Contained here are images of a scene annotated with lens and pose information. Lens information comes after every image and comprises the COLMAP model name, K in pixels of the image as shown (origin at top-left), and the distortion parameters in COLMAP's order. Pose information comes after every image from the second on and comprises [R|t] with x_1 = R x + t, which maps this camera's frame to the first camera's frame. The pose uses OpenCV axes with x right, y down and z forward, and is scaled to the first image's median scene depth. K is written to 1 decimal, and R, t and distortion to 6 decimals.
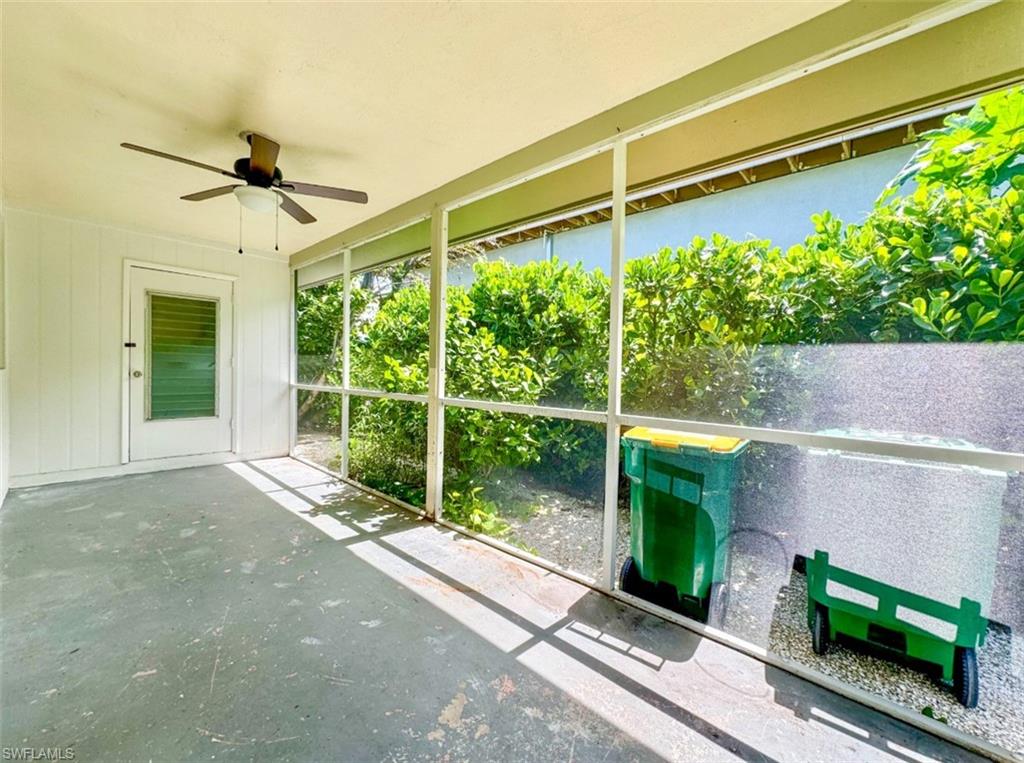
lens RADIAL K [[449.3, 0, 519.6], [0, 449.3, 383.1], [0, 0, 1]] dist [-0.001681, 0.000535]
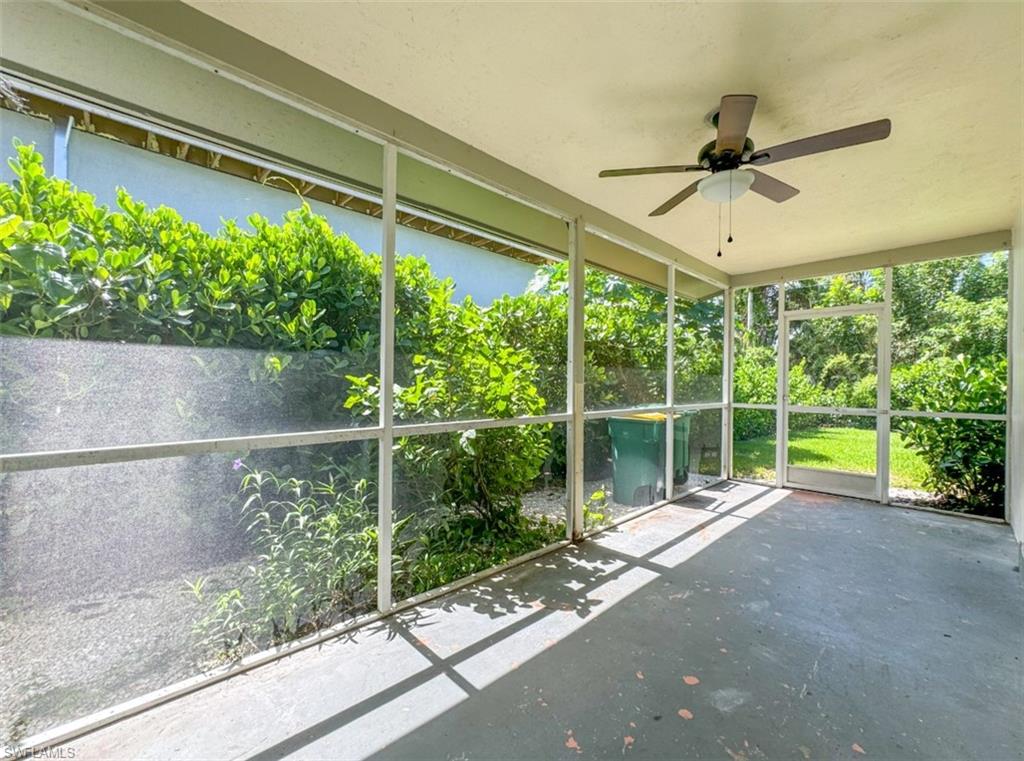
lens RADIAL K [[449.3, 0, 509.2], [0, 449.3, 376.7], [0, 0, 1]] dist [-0.001681, 0.000535]
pose [[0.012416, -0.012202, 0.999848, -1.134751], [0.019712, 0.999734, 0.011955, -0.058537], [-0.999729, 0.019560, 0.012654, 1.110925]]
